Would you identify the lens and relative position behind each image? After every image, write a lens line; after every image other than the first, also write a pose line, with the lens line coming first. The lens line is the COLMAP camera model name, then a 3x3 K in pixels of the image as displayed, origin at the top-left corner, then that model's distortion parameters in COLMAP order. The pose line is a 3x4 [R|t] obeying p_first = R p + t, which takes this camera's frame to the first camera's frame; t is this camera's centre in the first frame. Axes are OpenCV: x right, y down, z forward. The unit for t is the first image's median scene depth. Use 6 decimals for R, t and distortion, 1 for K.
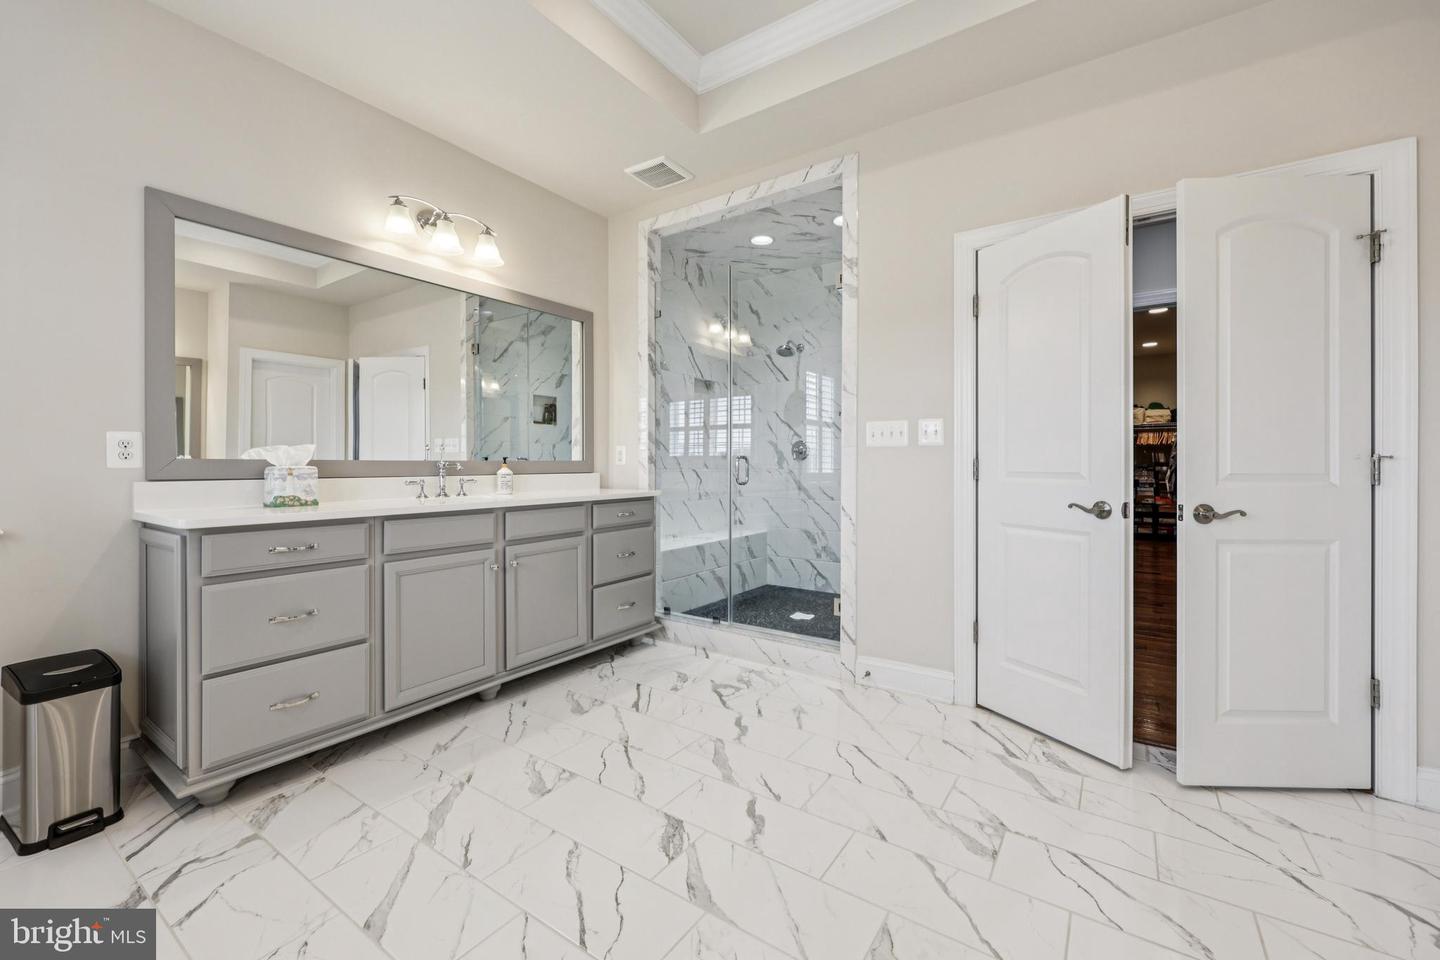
lens RADIAL K [[585.6, 0, 720.2], [0, 585.6, 464.8], [0, 0, 1]] dist [0.001040, 0.000044]
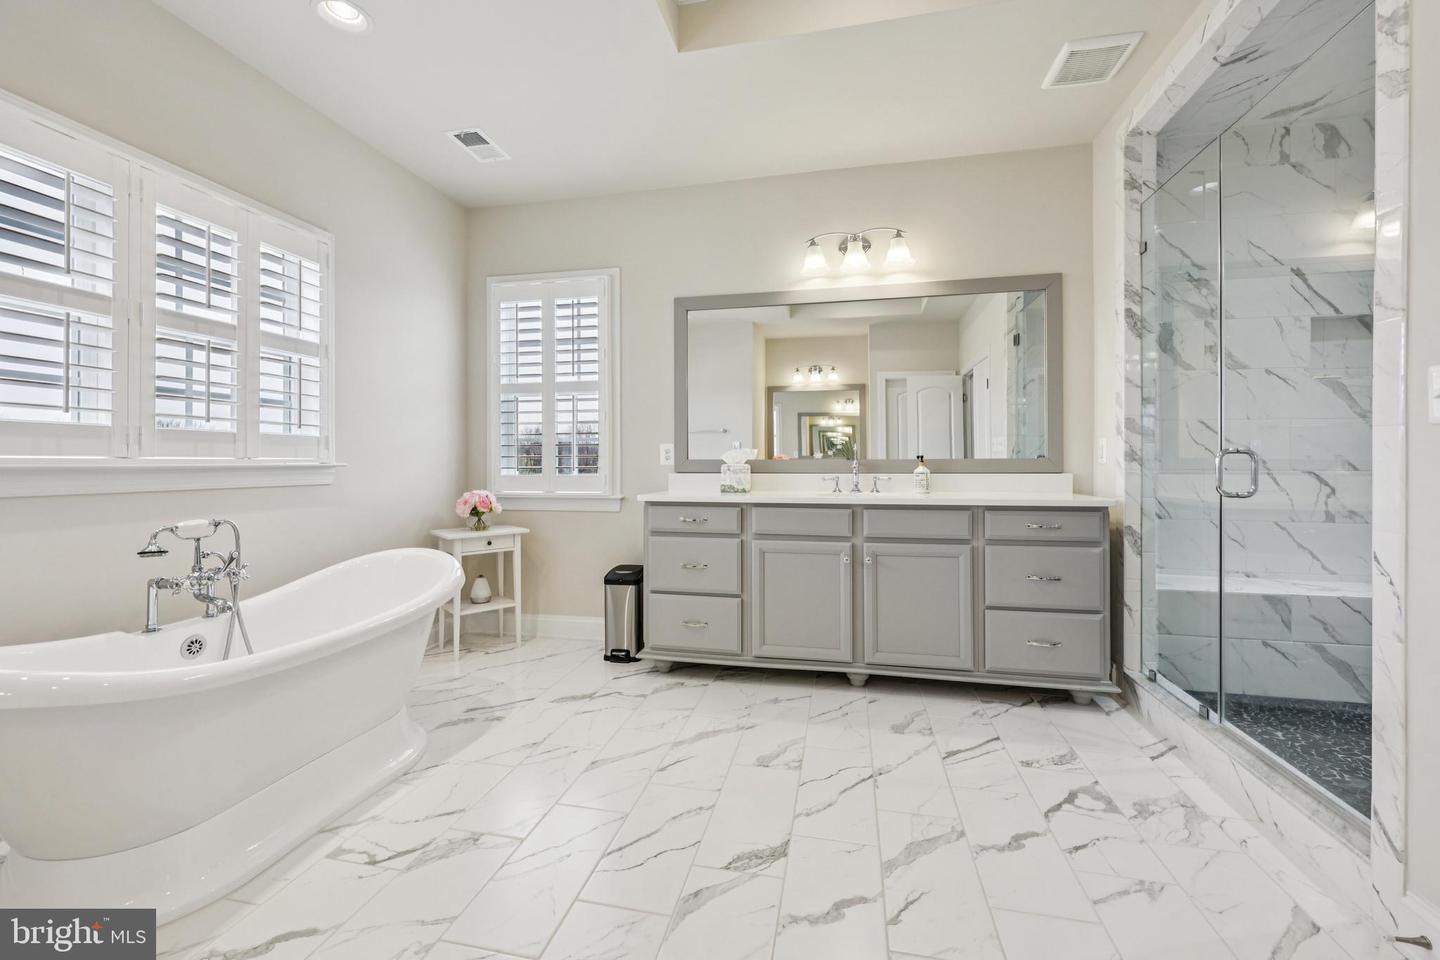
lens RADIAL K [[585.6, 0, 720.2], [0, 585.6, 464.8], [0, 0, 1]] dist [0.001040, 0.000044]
pose [[0.381157, 0.003962, -0.924502, 0.457419], [0.000178, 0.999990, 0.004359, -0.002021], [0.924510, -0.001826, 0.381152, 0.348332]]
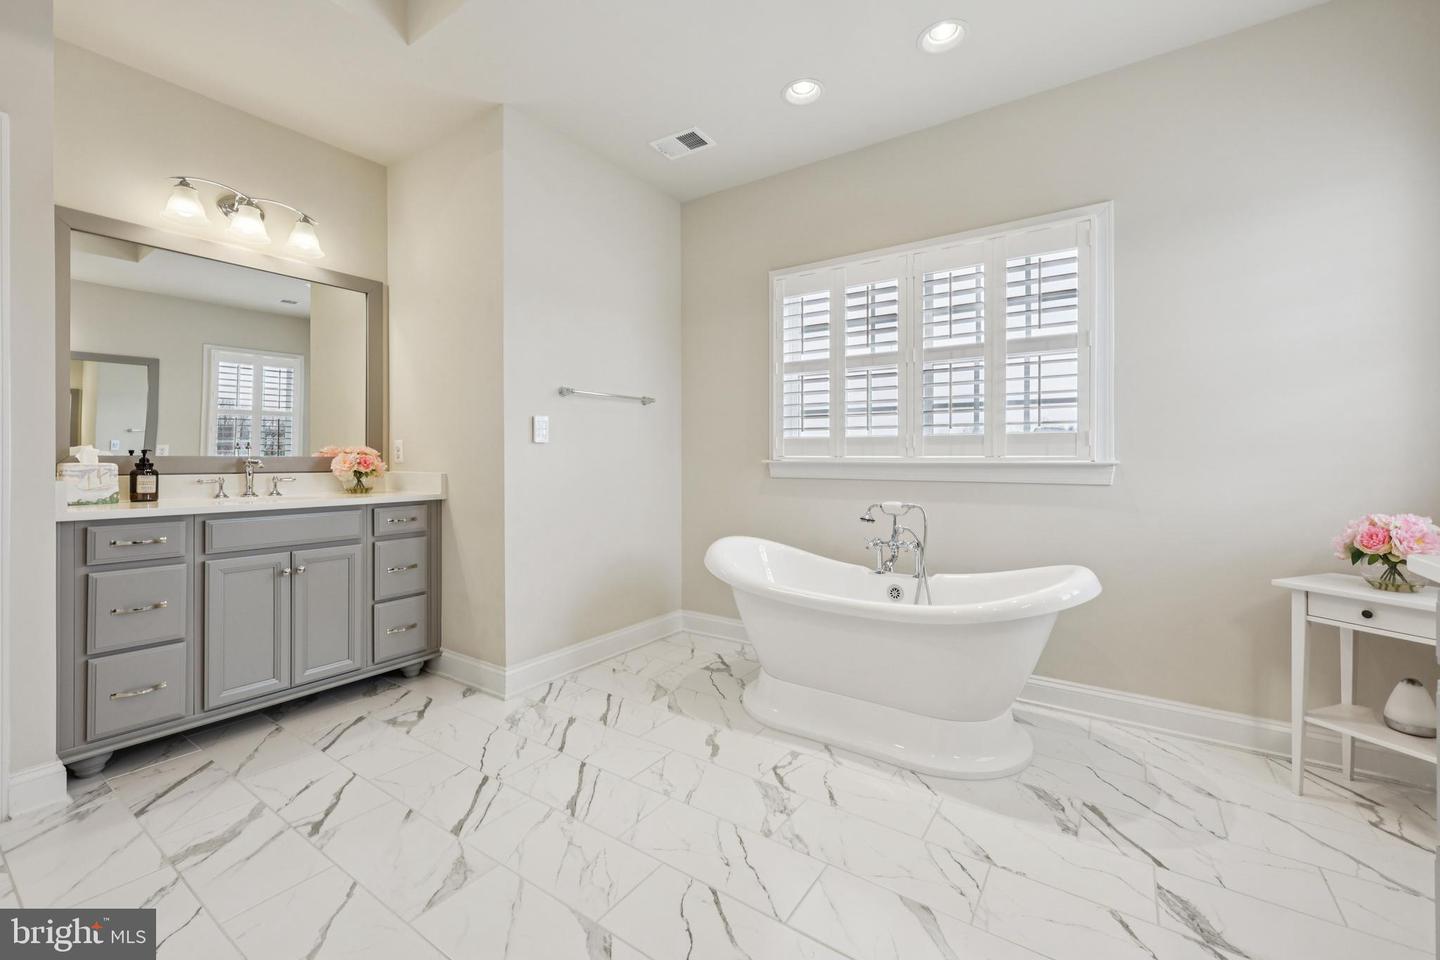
lens RADIAL K [[590.8, 0, 721.7], [0, 590.8, 459.8], [0, 0, 1]] dist [0.001912, 0.000221]
pose [[-0.999990, 0.002148, -0.003904, -0.114936], [0.002126, 0.999982, 0.005641, -0.008391], [0.003916, 0.005633, -0.999976, 0.987445]]
